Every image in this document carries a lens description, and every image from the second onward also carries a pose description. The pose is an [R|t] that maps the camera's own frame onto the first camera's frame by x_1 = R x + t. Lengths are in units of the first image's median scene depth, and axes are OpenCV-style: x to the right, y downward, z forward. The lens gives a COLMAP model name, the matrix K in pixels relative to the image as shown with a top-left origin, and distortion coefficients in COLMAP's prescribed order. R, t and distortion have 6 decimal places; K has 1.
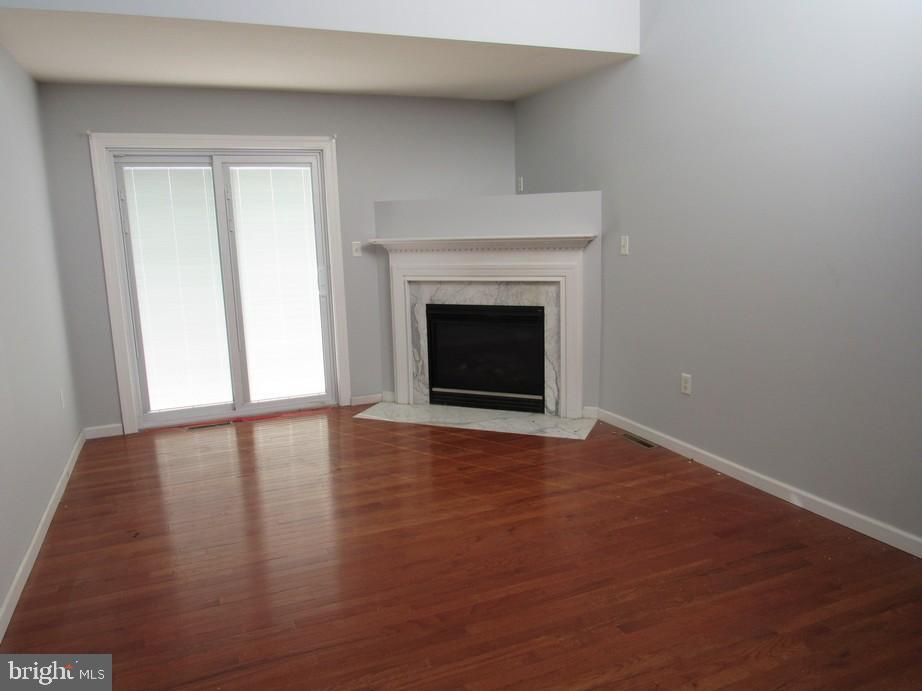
lens RADIAL K [[690.2, 0, 461.0], [0, 690.2, 345.5], [0, 0, 1]] dist [0.003589, -0.006175]
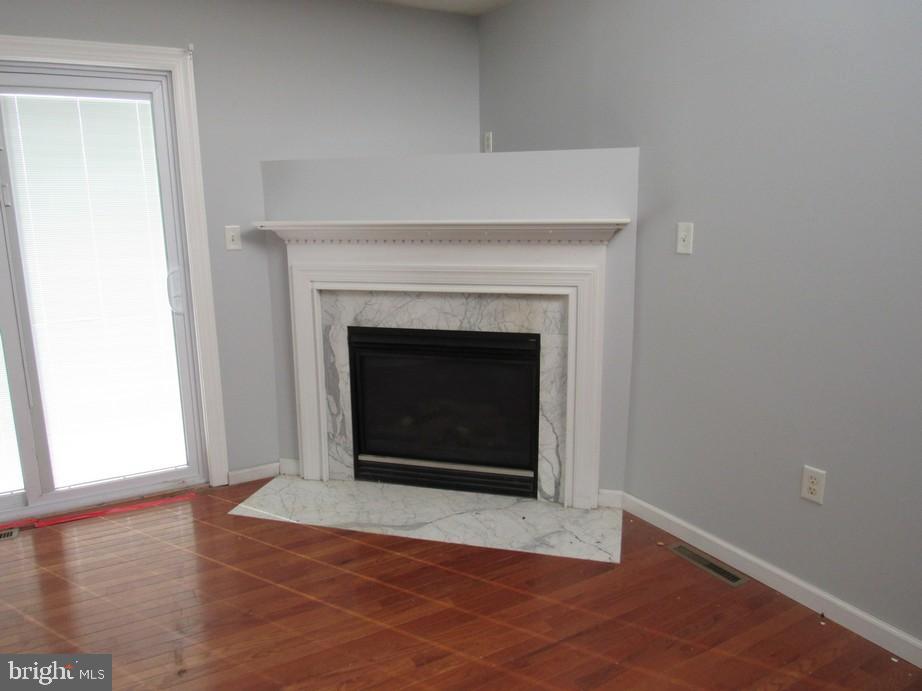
lens RADIAL K [[690.2, 0, 461.0], [0, 690.2, 345.5], [0, 0, 1]] dist [0.003589, -0.006175]
pose [[0.992785, -0.008373, 0.119616, -0.024155], [0.005387, 0.999666, 0.025265, -0.059593], [-0.119788, -0.024439, 0.992499, 0.372735]]
